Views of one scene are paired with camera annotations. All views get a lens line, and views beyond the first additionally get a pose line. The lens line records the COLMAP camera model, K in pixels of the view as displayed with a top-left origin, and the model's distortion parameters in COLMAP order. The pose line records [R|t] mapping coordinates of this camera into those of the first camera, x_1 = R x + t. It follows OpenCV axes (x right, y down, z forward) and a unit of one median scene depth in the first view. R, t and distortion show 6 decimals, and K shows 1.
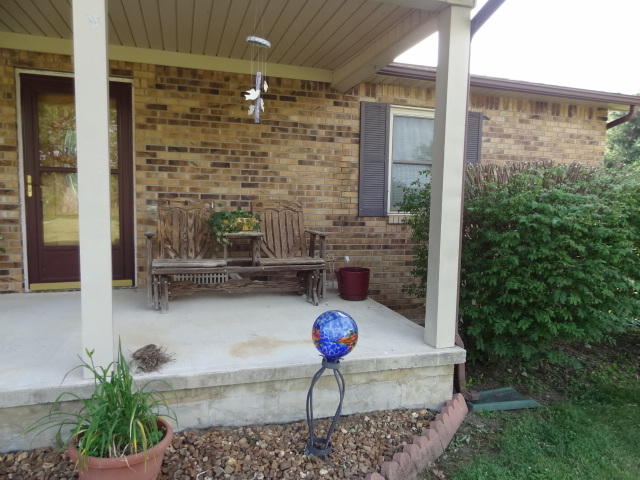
lens RADIAL K [[445.6, 0, 322.0], [0, 445.6, 240.7], [0, 0, 1]] dist [-0.008427, 0.015536]
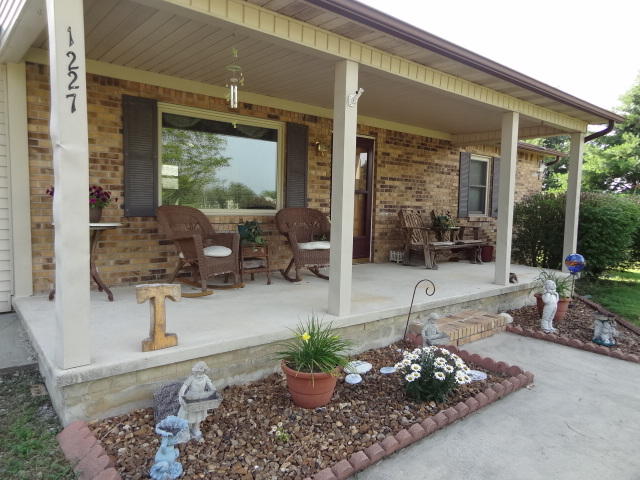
lens RADIAL K [[445.6, 0, 320.5], [0, 445.6, 237.6], [0, 0, 1]] dist [-0.008427, 0.015536]
pose [[0.926433, -0.027734, 0.375437, -1.236684], [0.030550, 0.999532, -0.001549, 0.010418], [-0.375219, 0.012904, 0.926846, -0.464216]]
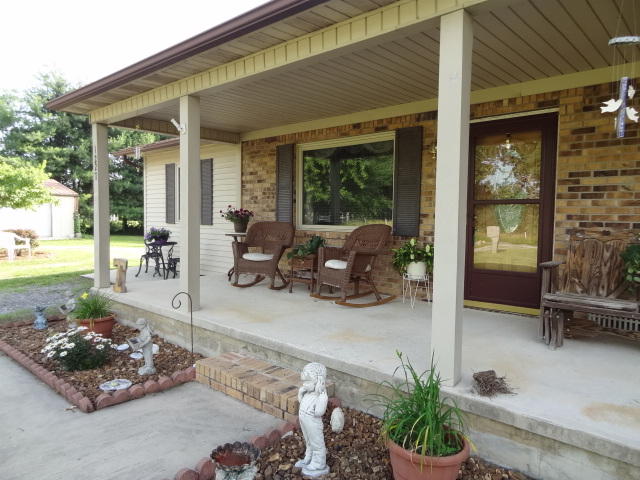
lens RADIAL K [[445.6, 0, 320.8], [0, 445.6, 239.7], [0, 0, 1]] dist [-0.008427, 0.015536]
pose [[0.507828, 0.027316, -0.861025, 0.161829], [-0.084190, 0.996286, -0.018048, -0.008339], [0.857335, 0.081655, 0.508242, 0.067090]]
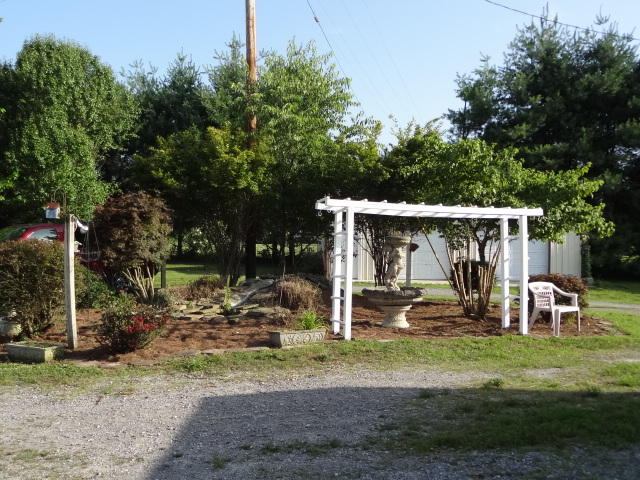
lens RADIAL K [[666.2, 0, 317.7], [0, 666.2, 242.6], [0, 0, 1]] dist [0.009483, 0.000000]
pose [[-0.265519, -0.023900, -0.963809, -0.795527], [-0.106833, 0.994265, 0.004776, -0.002637], [0.958168, 0.104235, -0.266550, -0.390332]]
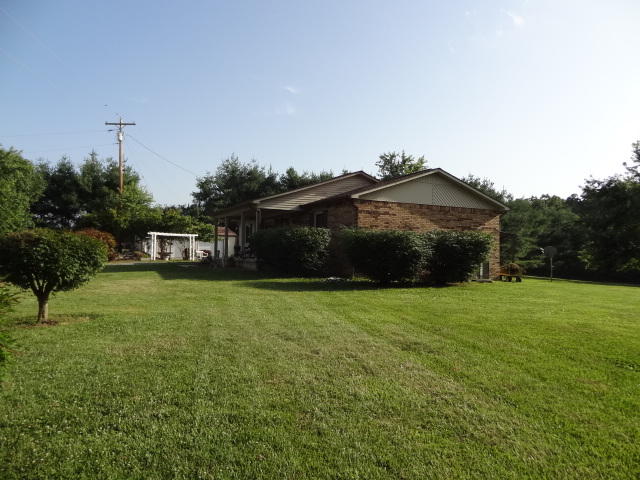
lens RADIAL K [[445.6, 0, 322.3], [0, 445.6, 237.7], [0, 0, 1]] dist [-0.008427, 0.015536]
pose [[0.163865, -0.054626, -0.984969, 4.369524], [-0.099192, 0.992493, -0.071545, 0.182274], [0.981483, 0.109425, 0.157216, 0.600780]]
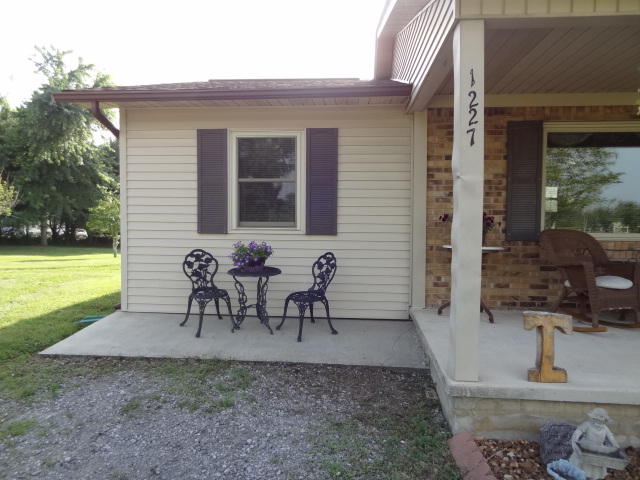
lens RADIAL K [[445.6, 0, 318.8], [0, 445.6, 238.1], [0, 0, 1]] dist [-0.008427, 0.015536]
pose [[0.922563, 0.000608, -0.385846, -1.272695], [-0.023853, 0.998176, -0.055461, 0.008428], [0.385109, 0.060370, 0.920895, -0.467906]]
